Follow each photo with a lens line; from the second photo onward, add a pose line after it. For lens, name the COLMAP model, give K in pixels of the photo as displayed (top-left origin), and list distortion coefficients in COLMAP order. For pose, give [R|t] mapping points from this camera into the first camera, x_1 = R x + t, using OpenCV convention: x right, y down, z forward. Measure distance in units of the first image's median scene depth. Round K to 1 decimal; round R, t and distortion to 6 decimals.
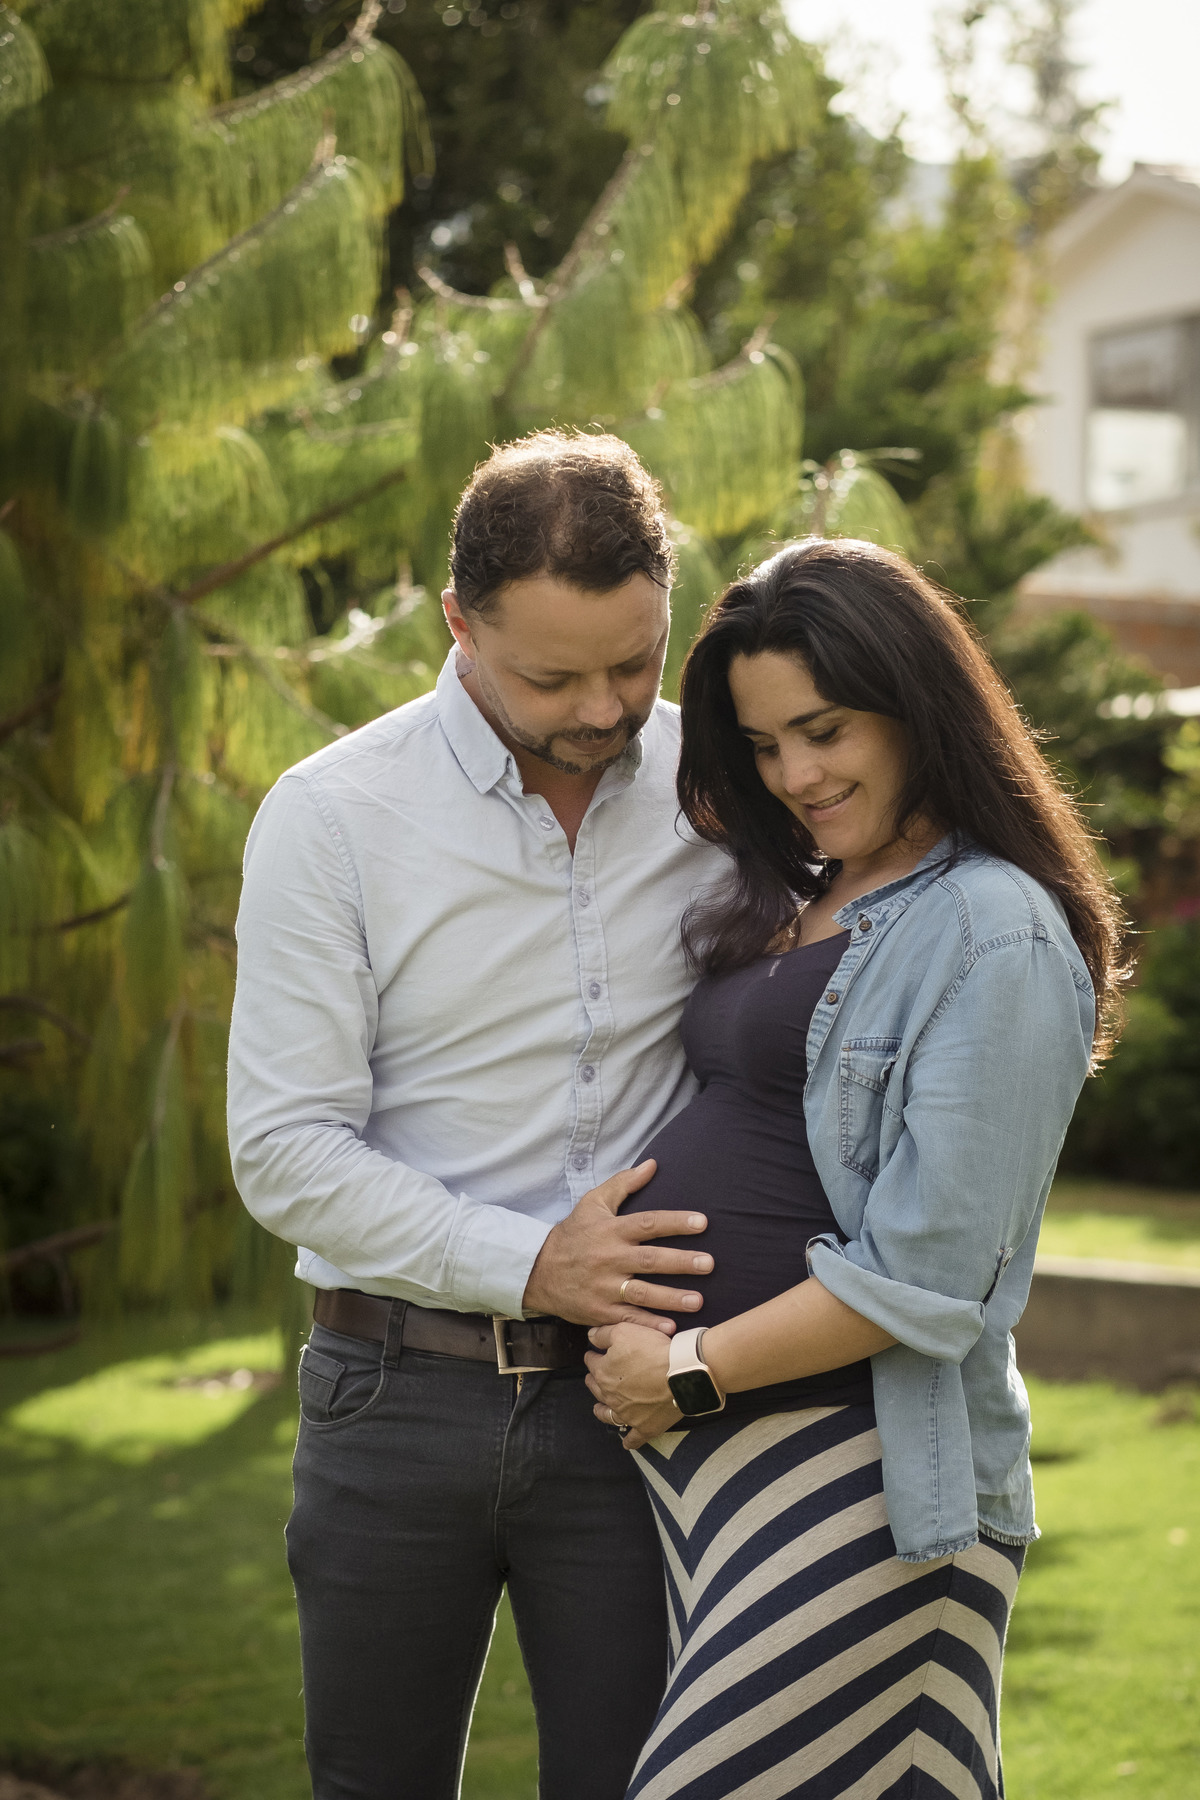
lens RADIAL K [[5055.5, 0, 600.0], [0, 5055.5, 900.0], [0, 0, 1]] dist [-0.065330, -1.937616]
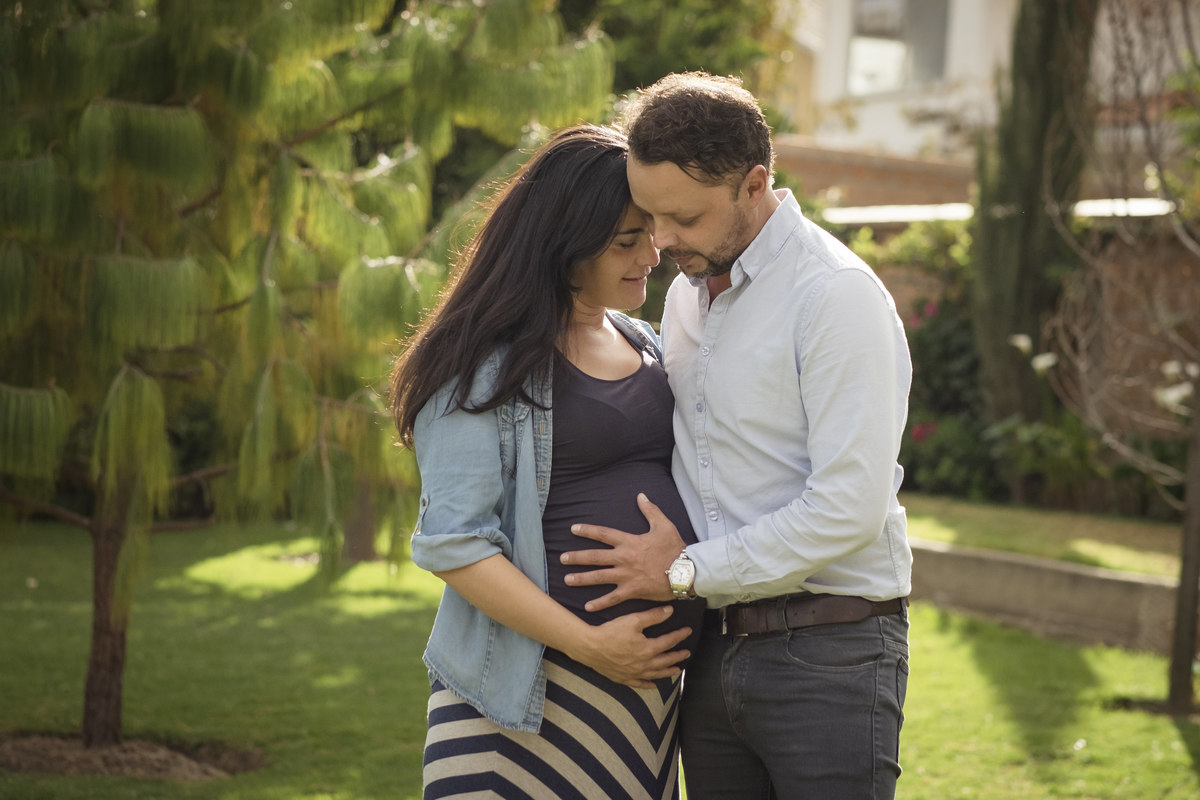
lens RADIAL K [[3370.3, 0, 600.0], [0, 3370.3, 400.0], [0, 0, 1]] dist [-0.065330, -1.937616]
pose [[0.997970, 0.063123, -0.008486, 0.053203], [-0.062793, 0.997420, 0.034803, -0.014452], [0.010661, -0.034199, 0.999358, -0.290194]]
